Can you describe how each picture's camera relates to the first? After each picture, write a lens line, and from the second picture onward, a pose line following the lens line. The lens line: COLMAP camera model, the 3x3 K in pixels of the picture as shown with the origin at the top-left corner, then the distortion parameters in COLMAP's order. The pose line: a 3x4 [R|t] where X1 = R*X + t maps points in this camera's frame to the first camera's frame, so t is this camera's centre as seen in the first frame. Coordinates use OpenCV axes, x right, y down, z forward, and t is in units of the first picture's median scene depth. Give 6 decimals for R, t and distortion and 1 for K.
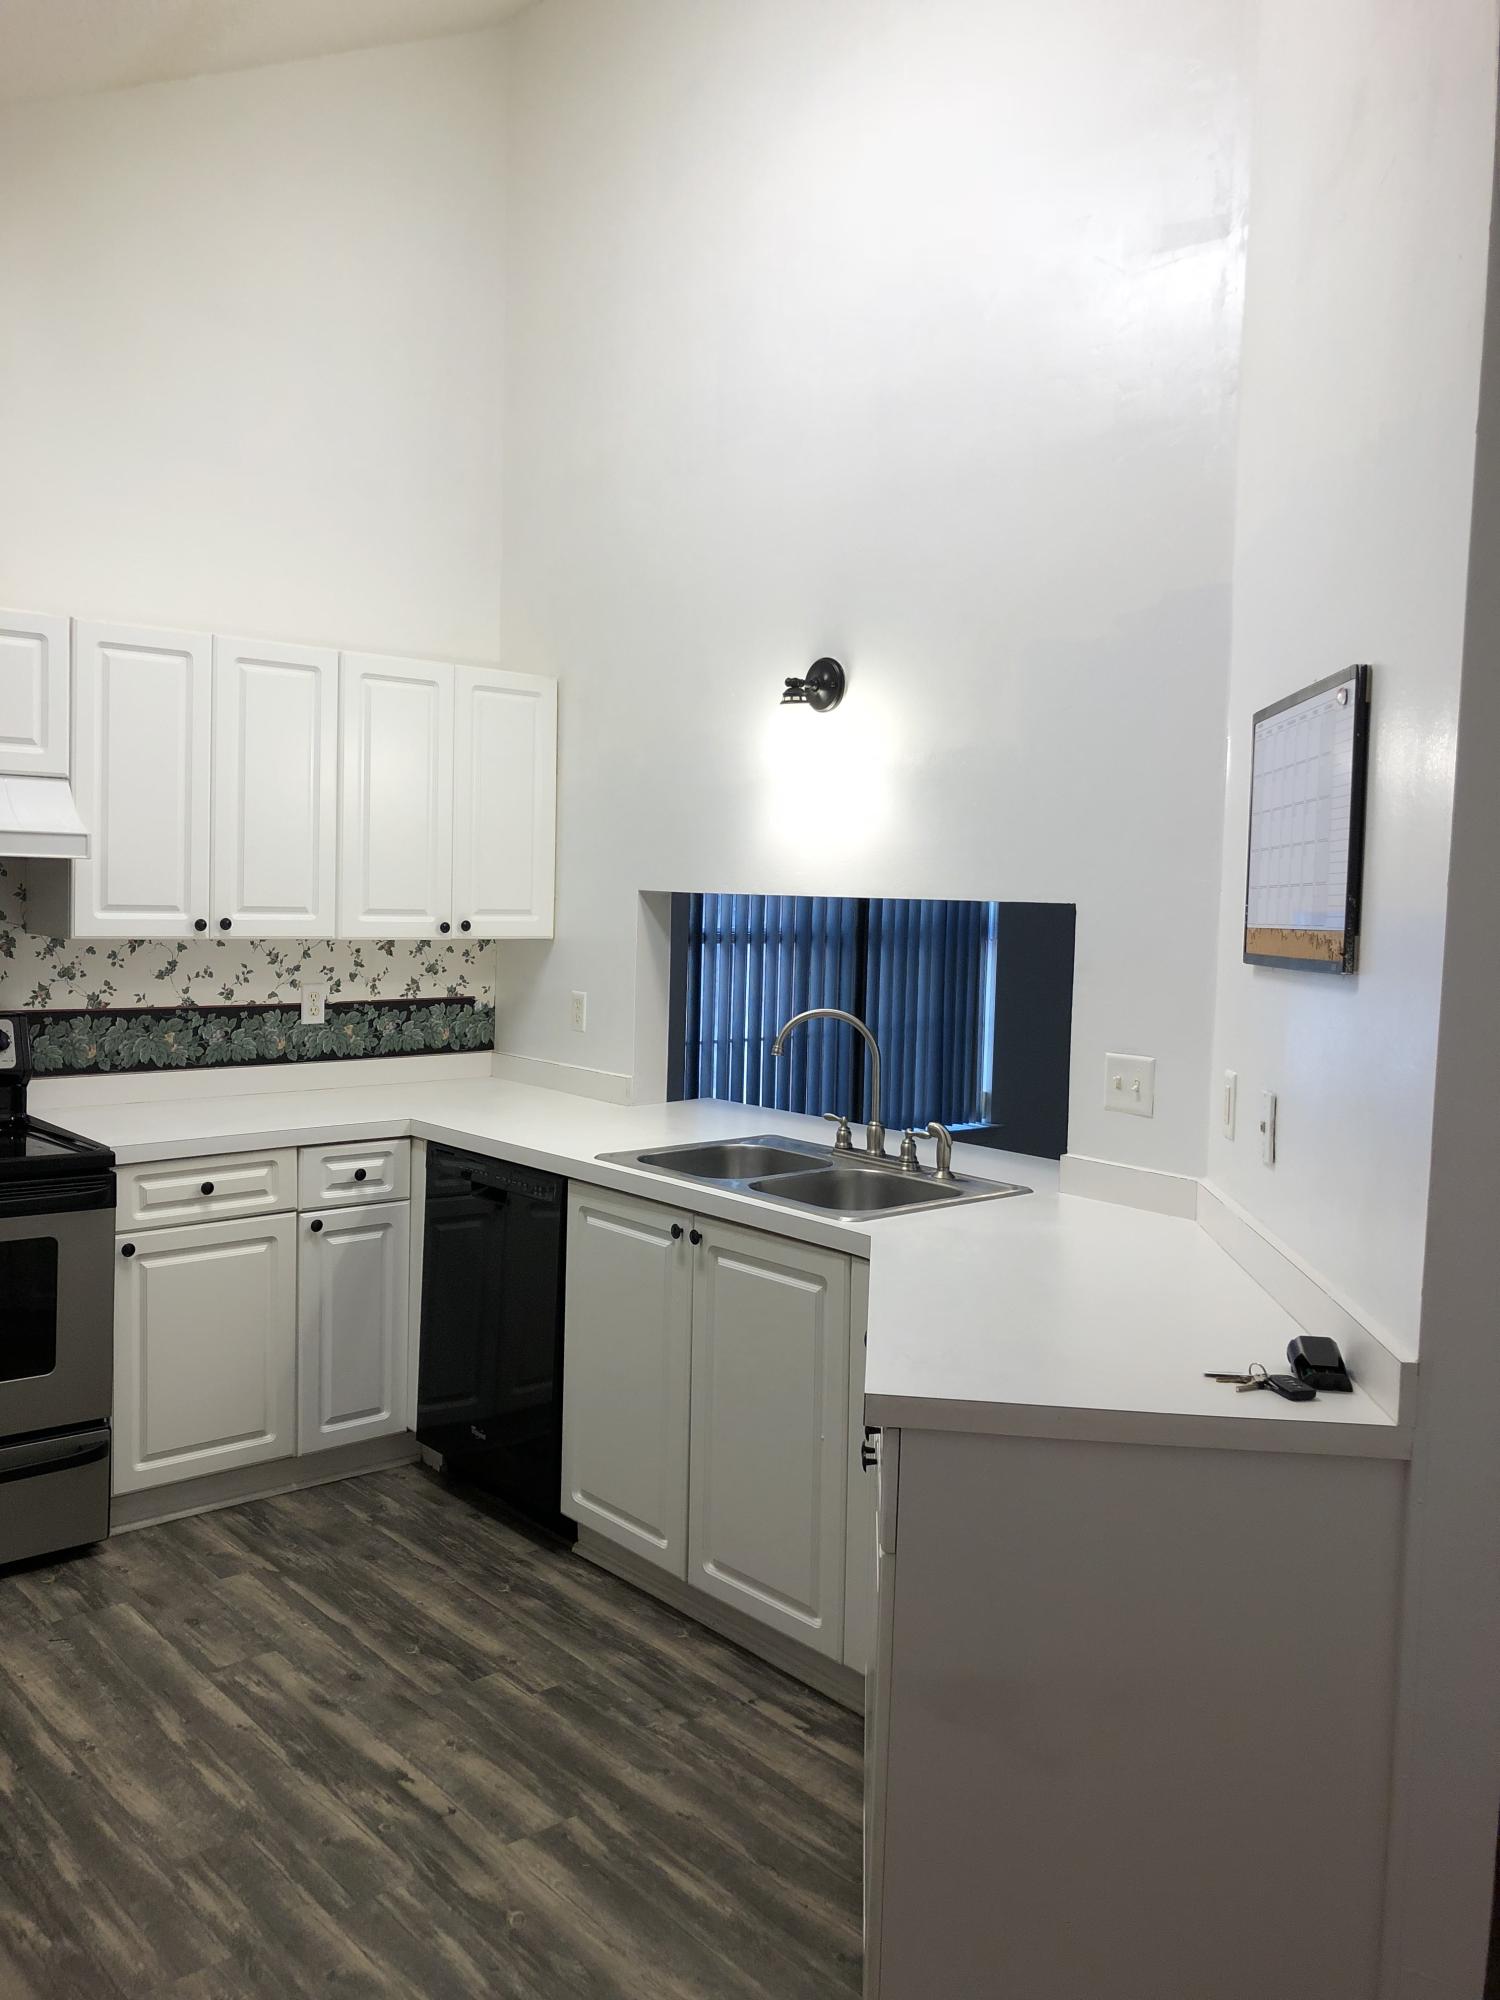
lens RADIAL K [[1643.6, 0, 745.0], [0, 1643.6, 969.1], [0, 0, 1]] dist [0.046258, -0.042627]
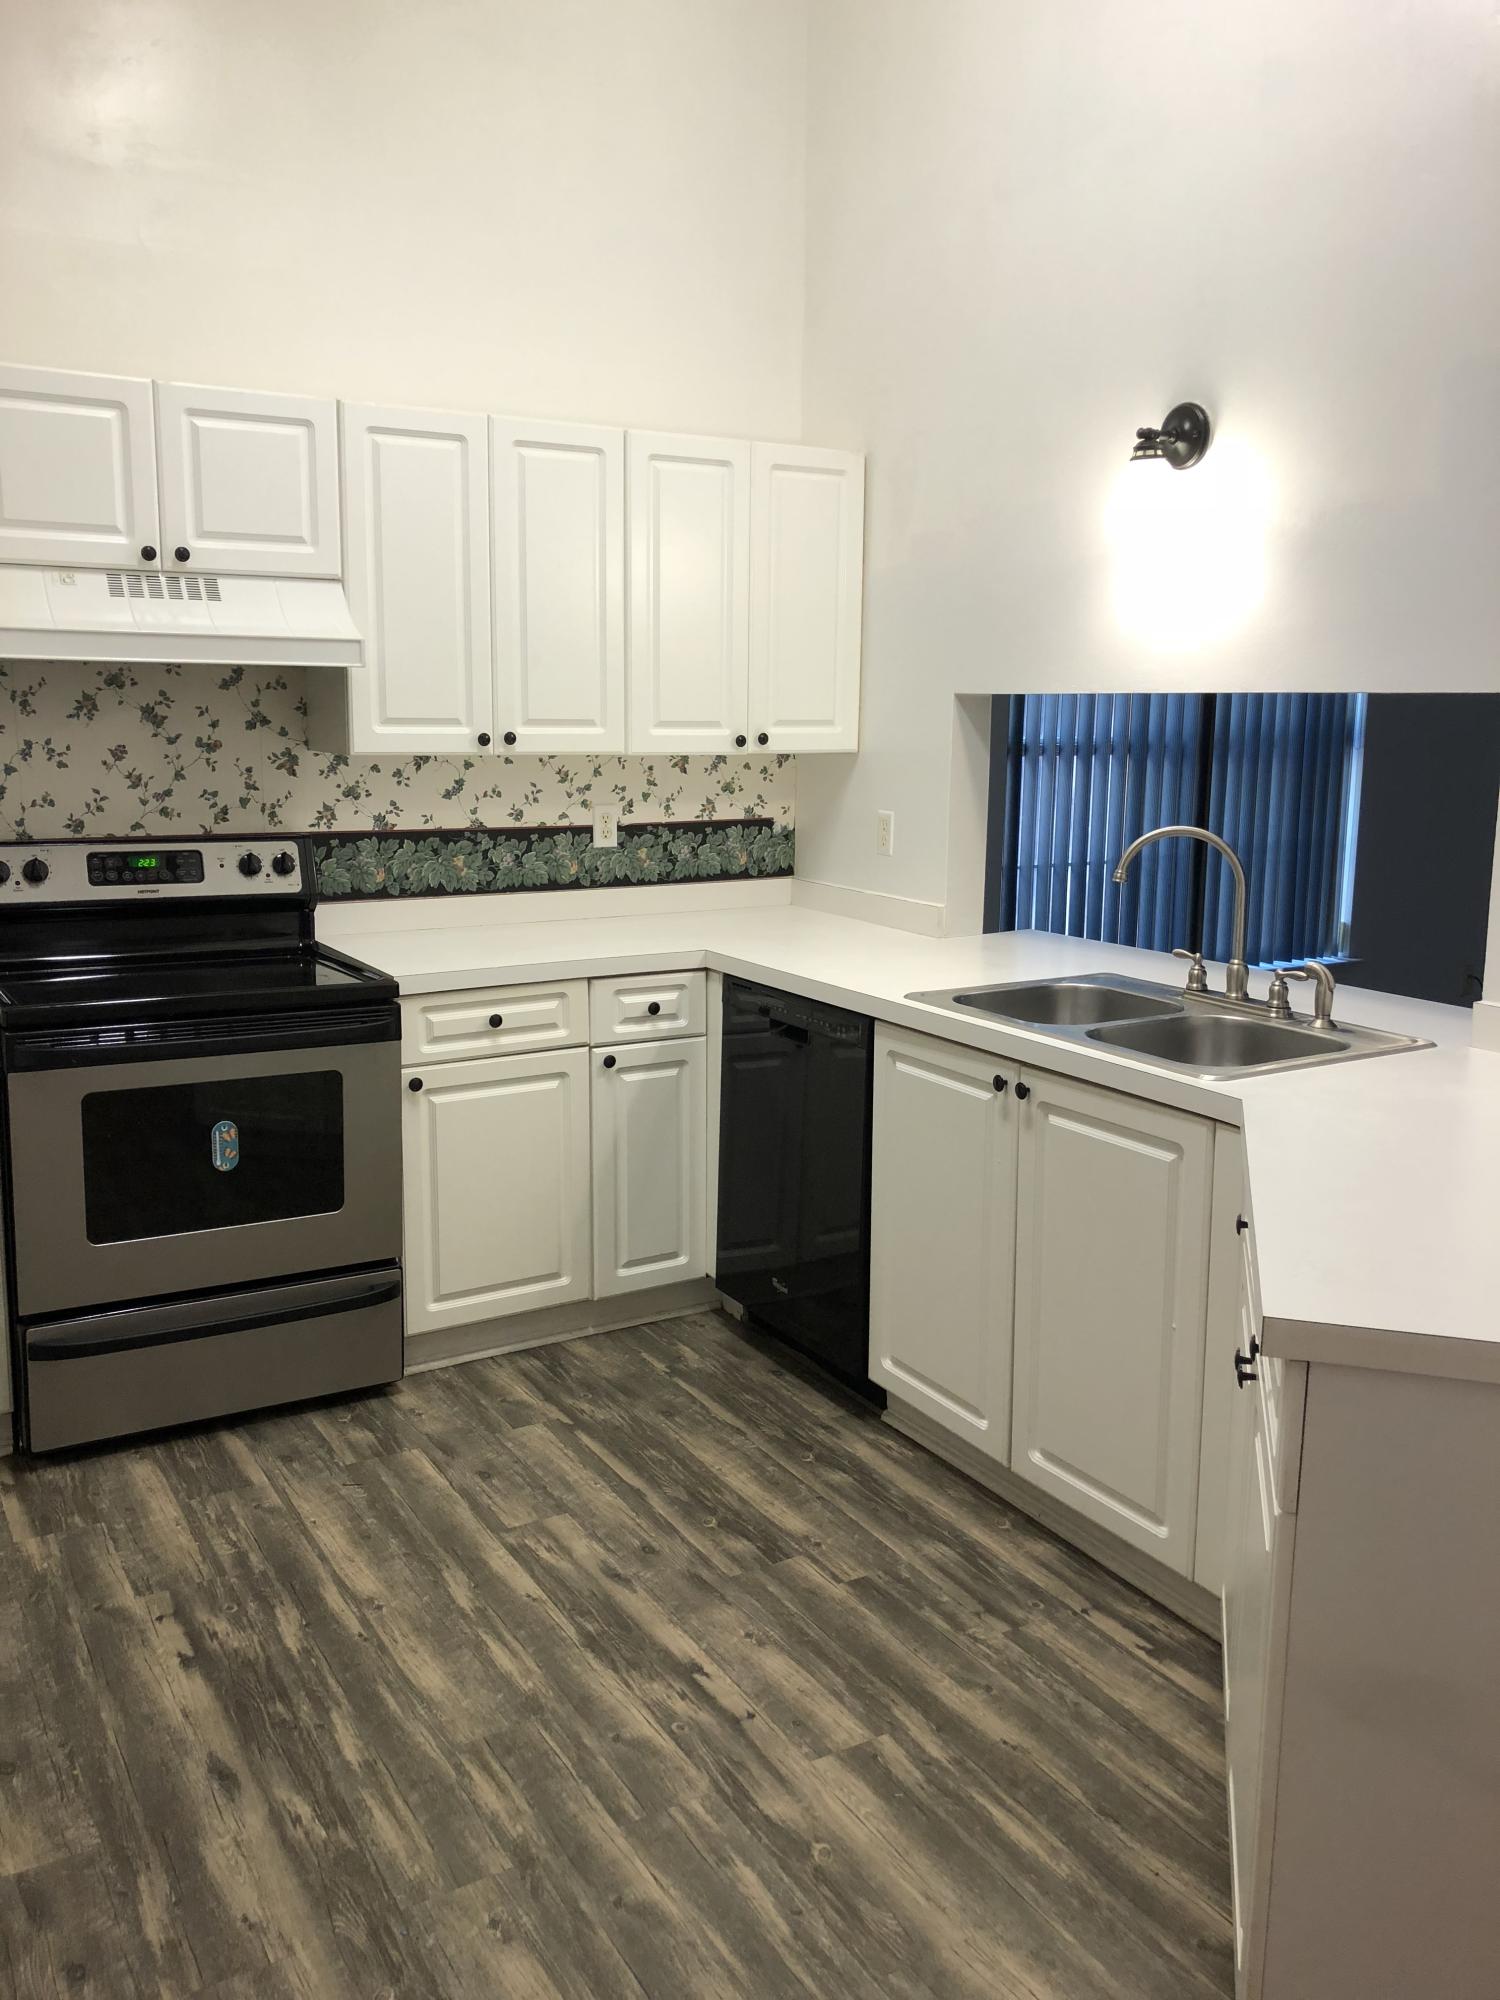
lens RADIAL K [[1643.6, 0, 744.5], [0, 1643.6, 1014.9], [0, 0, 1]] dist [0.046258, -0.042627]
pose [[0.983211, 0.016718, -0.181702, -0.015214], [0.007573, 0.991197, 0.132177, 0.006285], [0.182312, -0.131334, 0.974430, 0.115598]]
